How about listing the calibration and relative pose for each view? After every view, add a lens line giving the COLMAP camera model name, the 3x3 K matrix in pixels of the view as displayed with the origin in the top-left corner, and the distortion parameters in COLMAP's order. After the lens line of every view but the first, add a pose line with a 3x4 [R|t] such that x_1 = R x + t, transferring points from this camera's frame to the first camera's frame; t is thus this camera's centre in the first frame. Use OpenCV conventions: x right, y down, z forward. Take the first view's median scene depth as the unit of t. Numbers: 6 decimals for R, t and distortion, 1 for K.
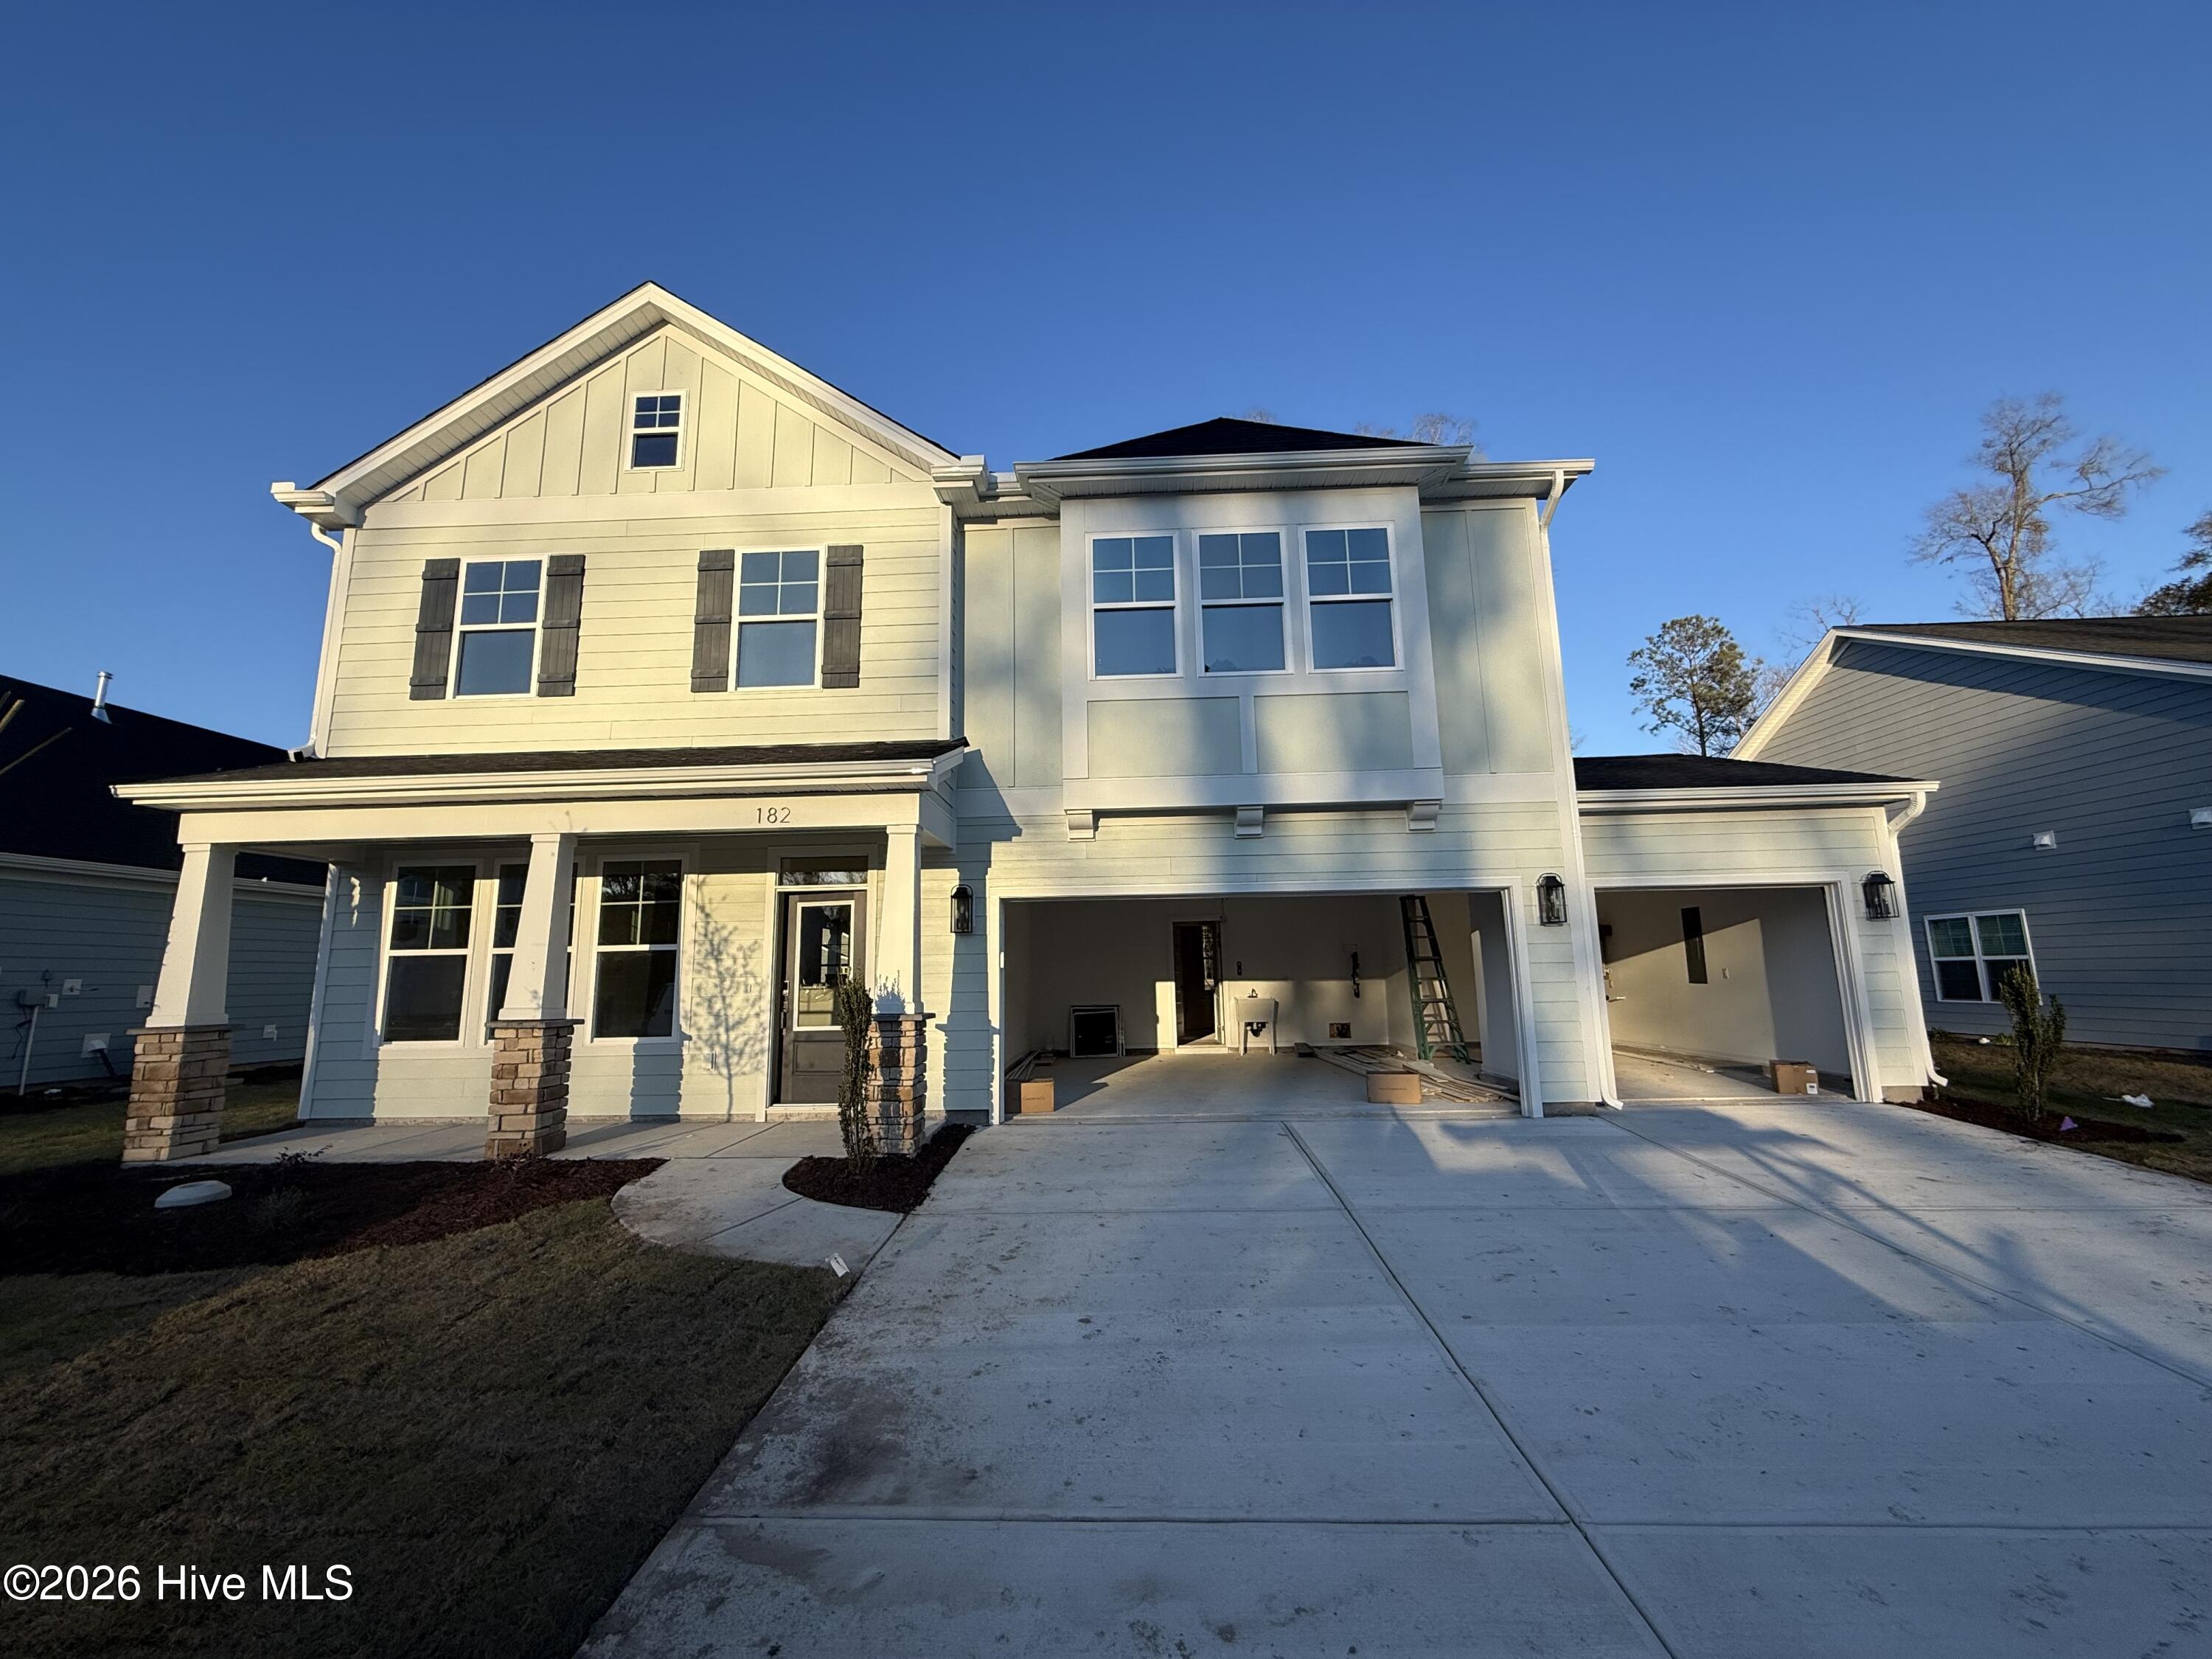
lens RADIAL K [[889.5, 0, 1097.3], [0, 889.5, 823.2], [0, 0, 1]] dist [-0.012958, 0.001305]
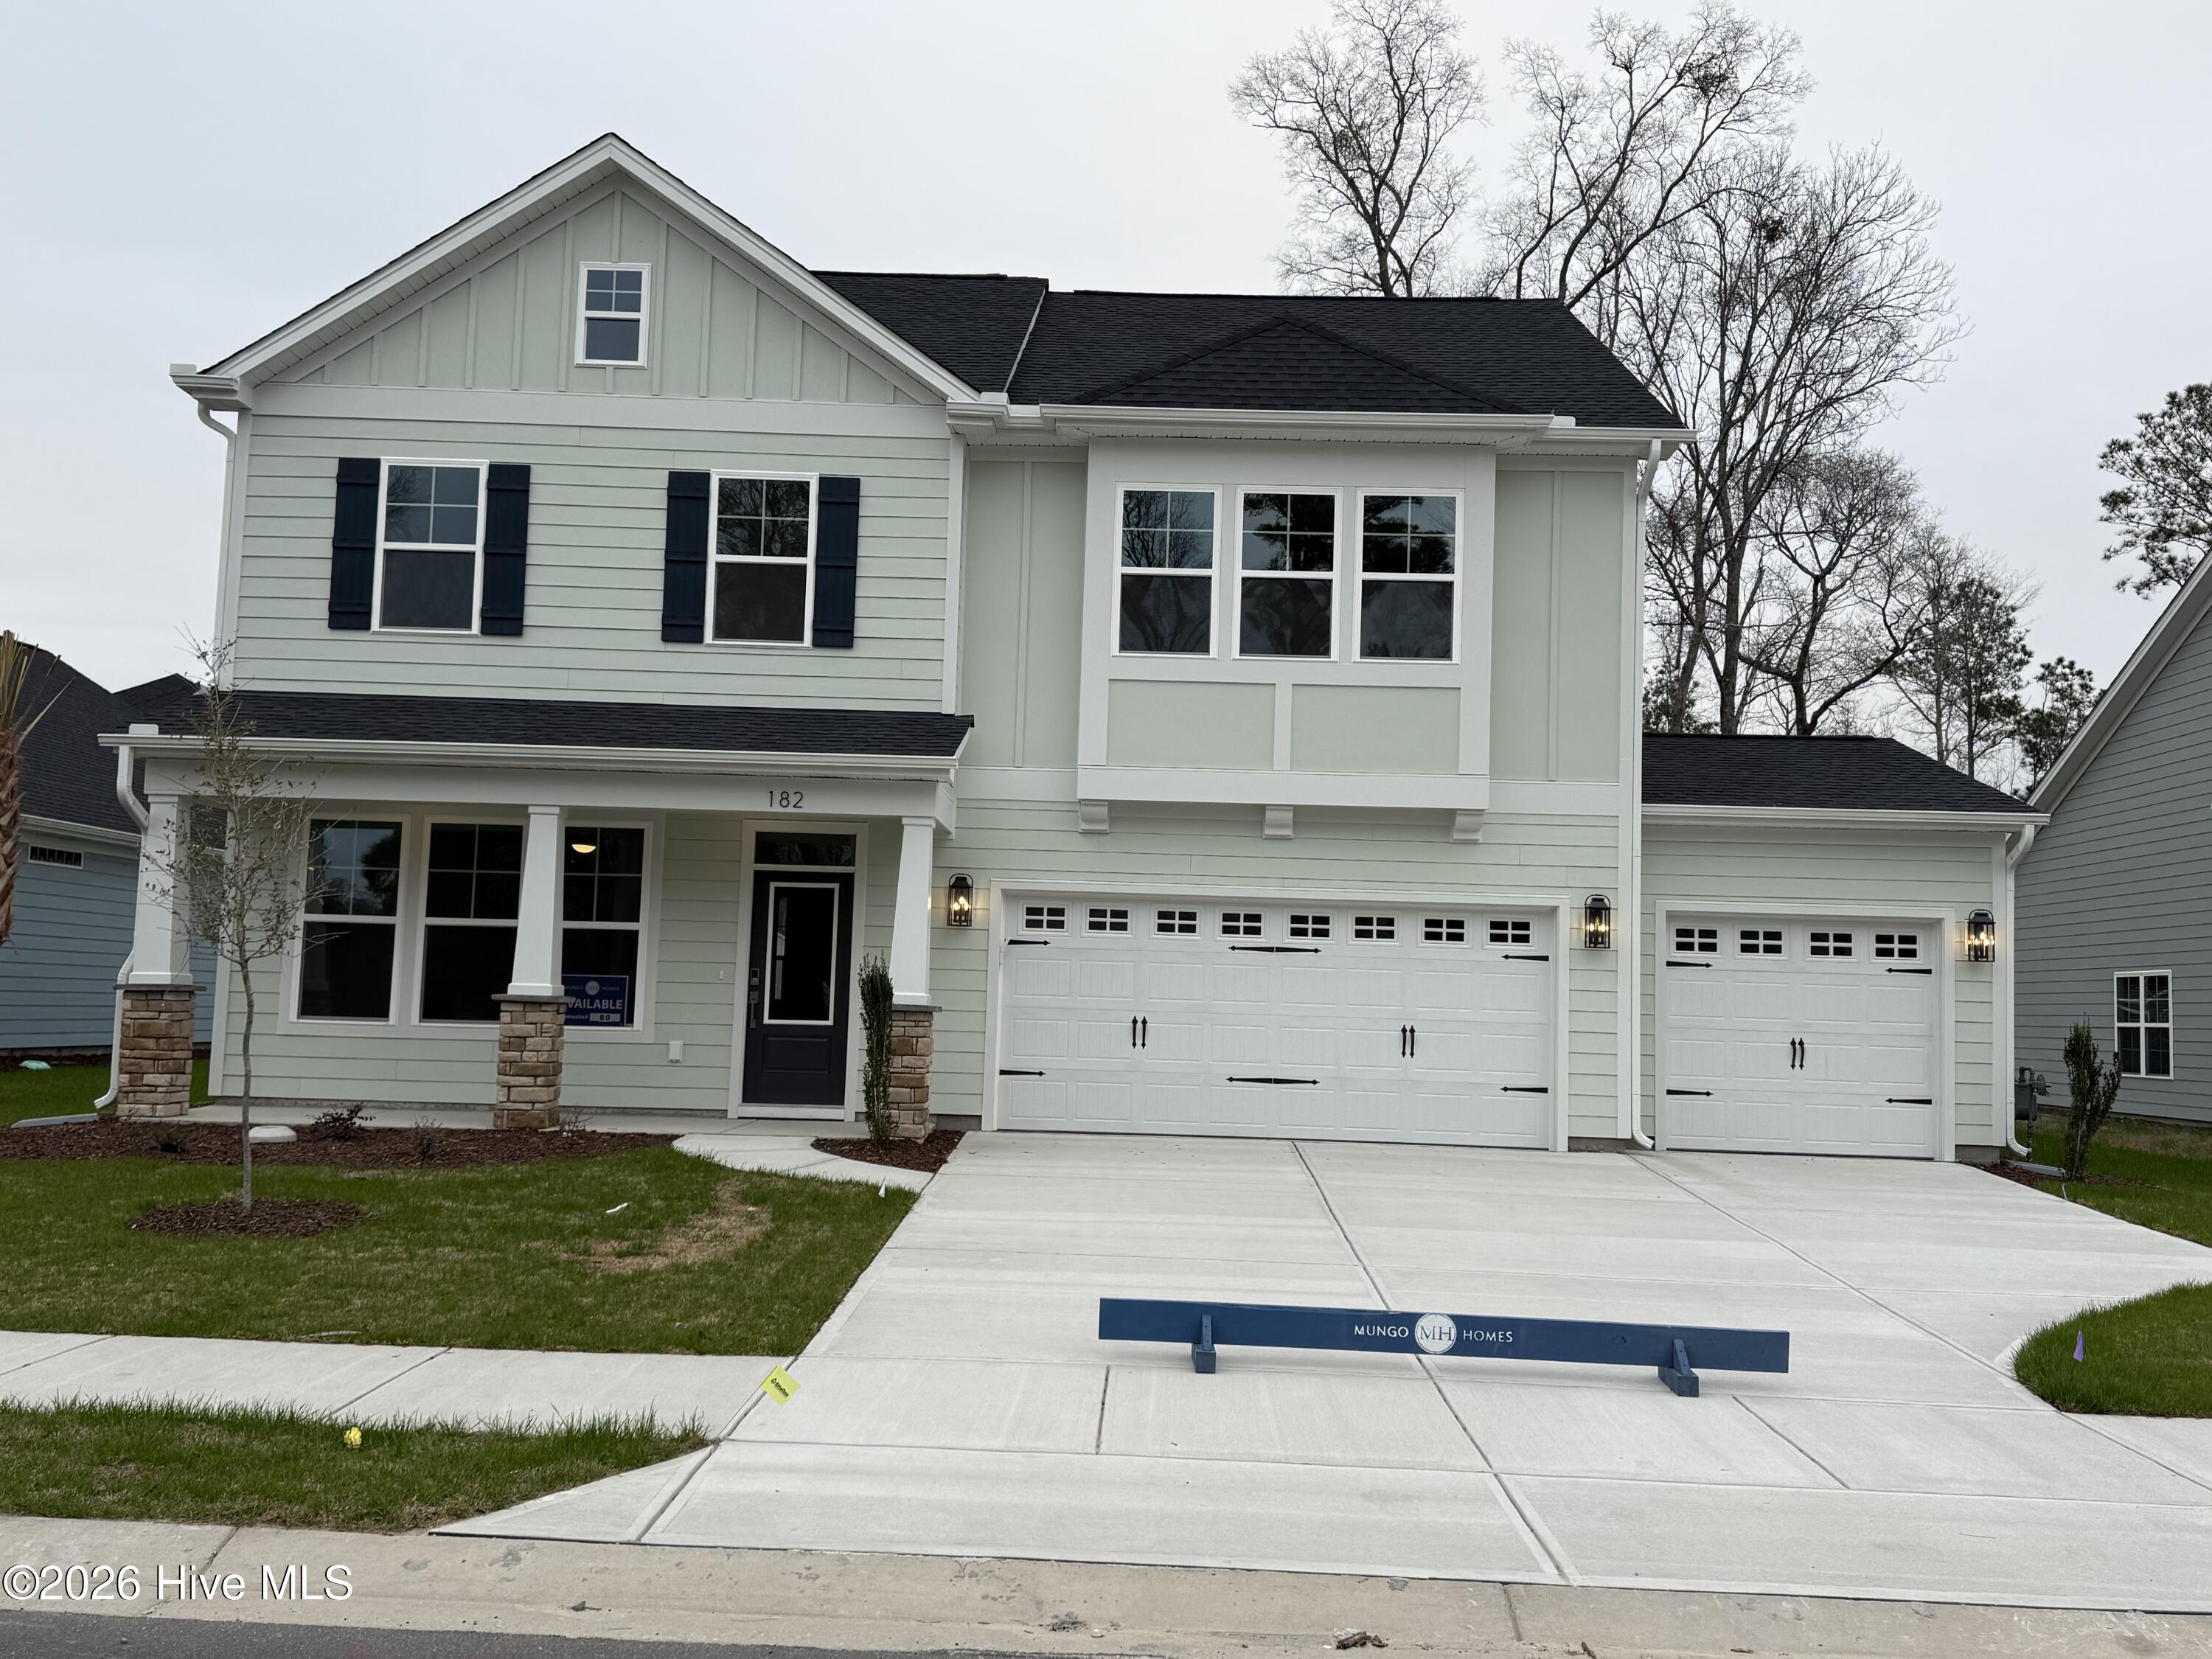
lens RADIAL K [[1958.6, 0, 1125.5], [0, 1958.6, 846.8], [0, 0, 1]] dist [0.056520, -0.072205]
pose [[0.998129, 0.051802, 0.032493, -0.047297], [-0.054530, 0.994483, 0.089615, -0.139127], [-0.027671, -0.091219, 0.995446, -0.949072]]
